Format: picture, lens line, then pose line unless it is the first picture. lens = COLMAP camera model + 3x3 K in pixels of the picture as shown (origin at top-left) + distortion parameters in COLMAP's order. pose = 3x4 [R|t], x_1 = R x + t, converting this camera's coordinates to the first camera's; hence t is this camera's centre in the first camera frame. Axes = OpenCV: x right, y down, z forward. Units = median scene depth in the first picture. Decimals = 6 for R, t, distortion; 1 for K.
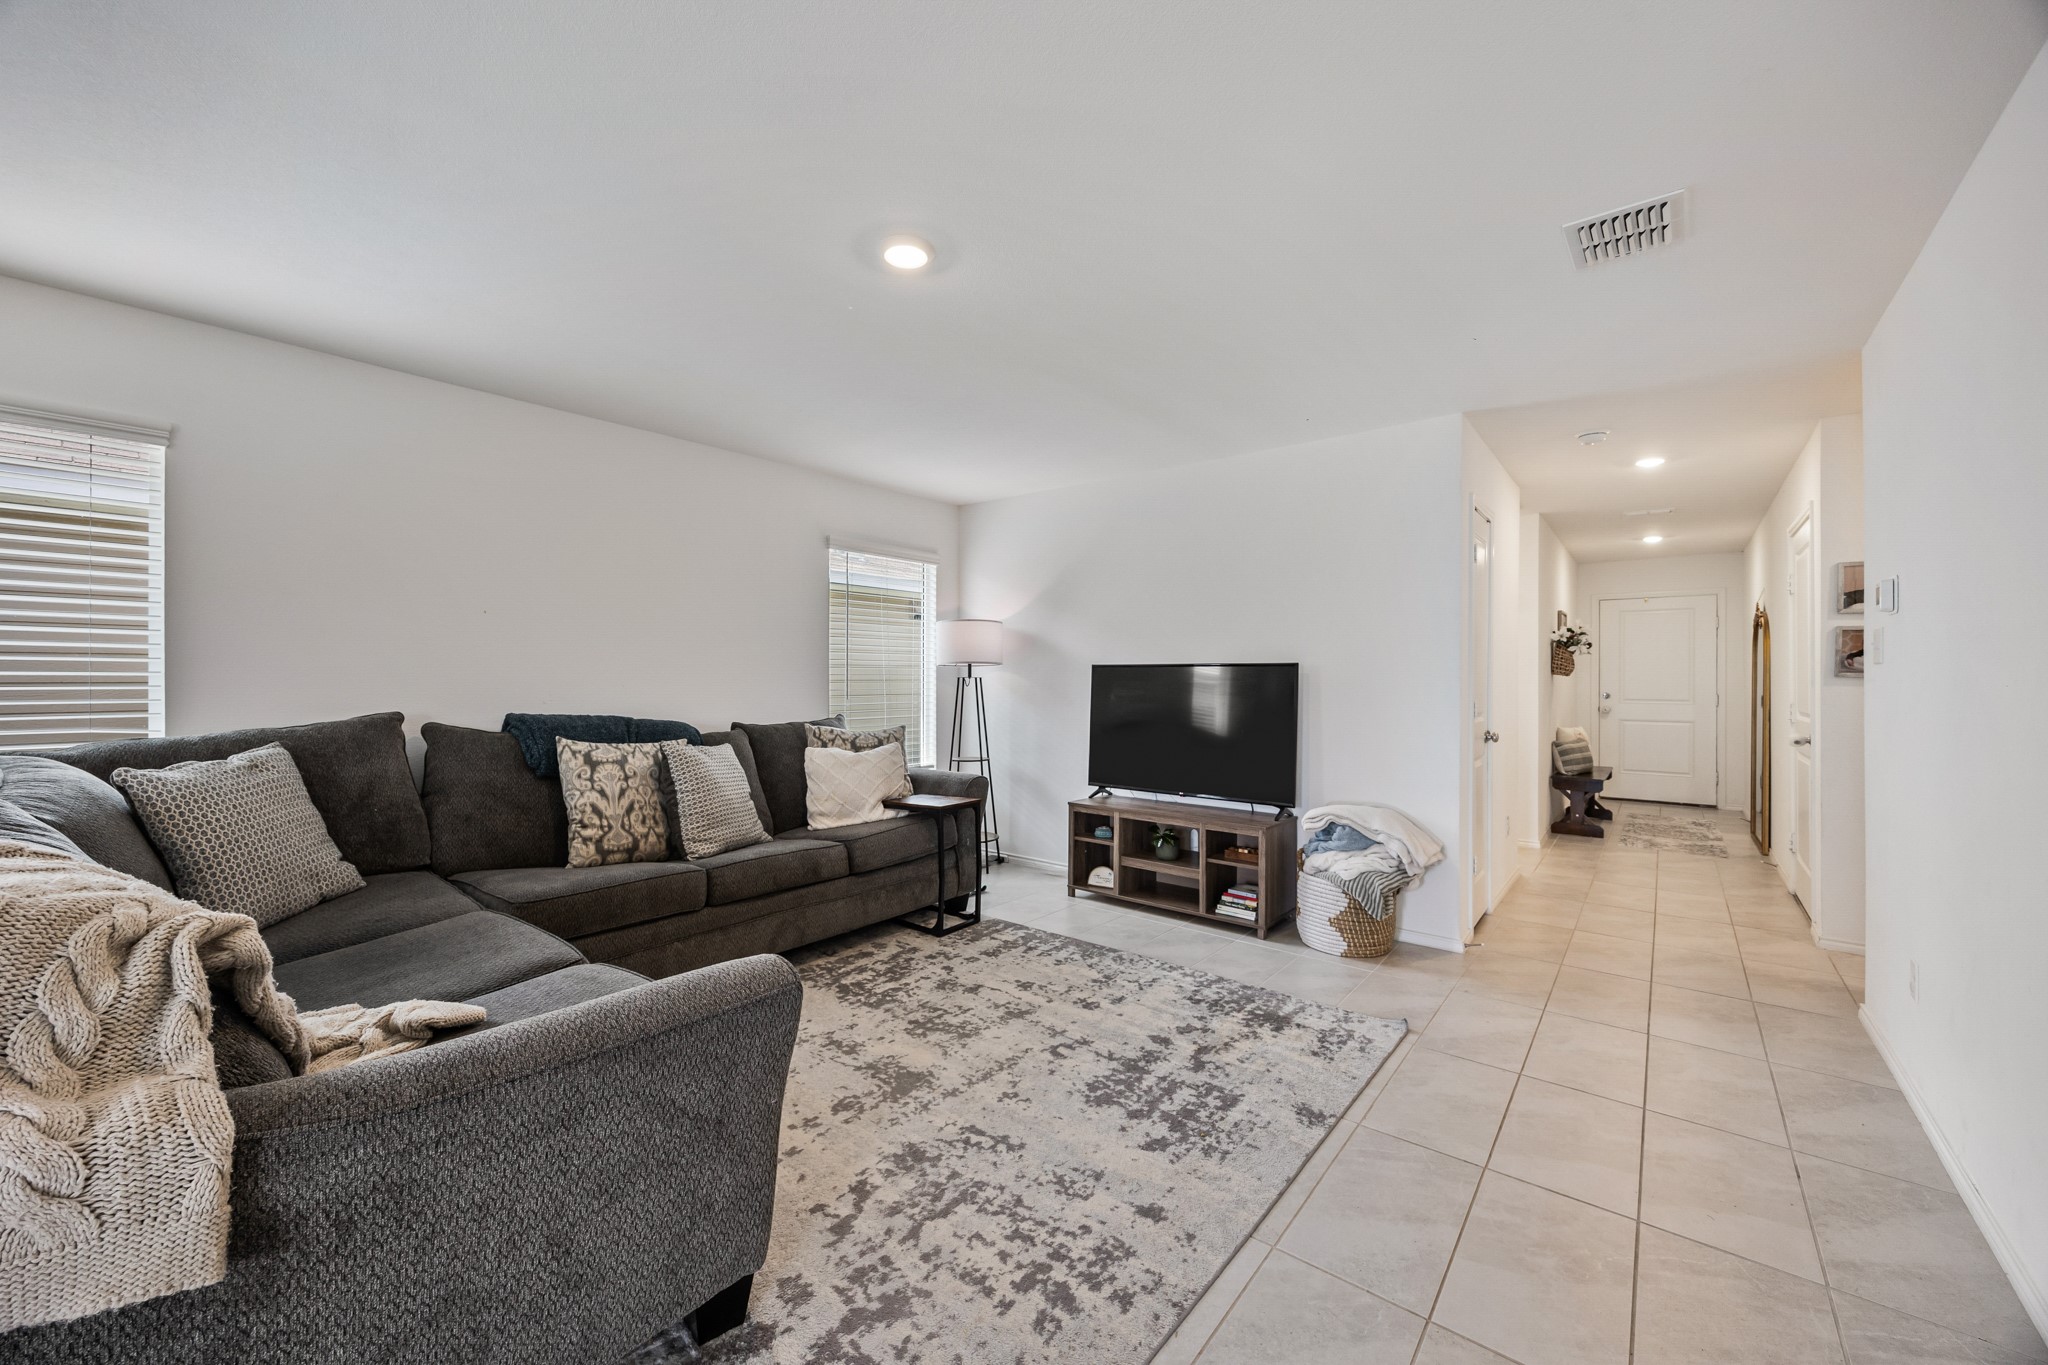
lens RADIAL K [[782.9, 0, 1018.8], [0, 782.9, 678.0], [0, 0, 1]] dist [0.000304, 0.000166]
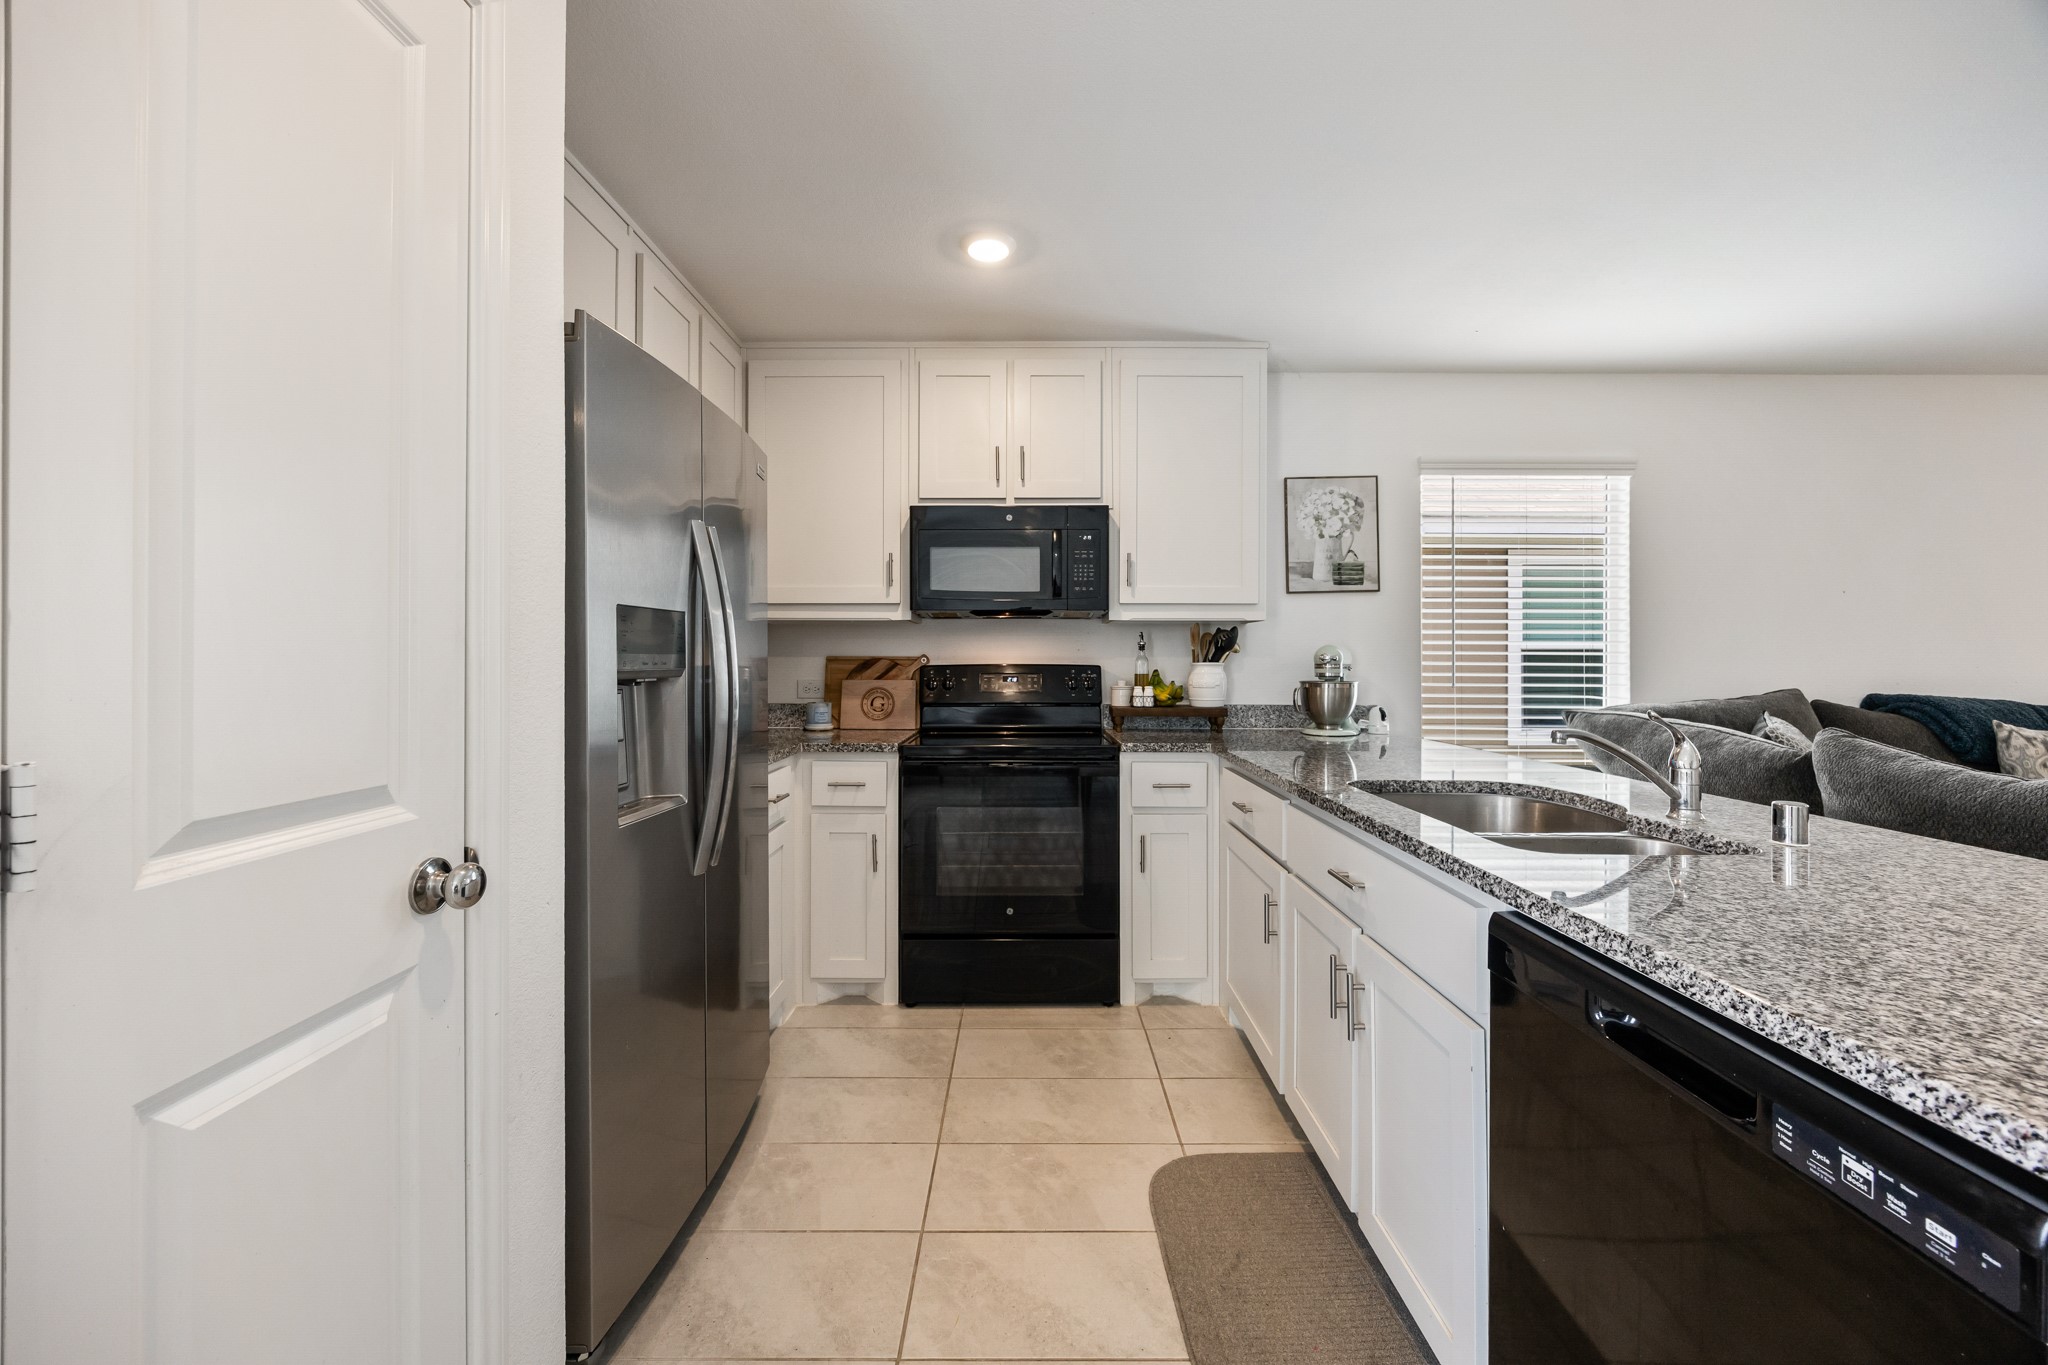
lens RADIAL K [[790.9, 0, 1026.7], [0, 790.9, 659.5], [0, 0, 1]] dist [-0.000846, 0.000246]
pose [[0.639583, -0.001457, -0.768721, -0.513922], [-0.002018, 0.999992, -0.003574, 0.007031], [0.768719, 0.003837, 0.639575, -0.410652]]
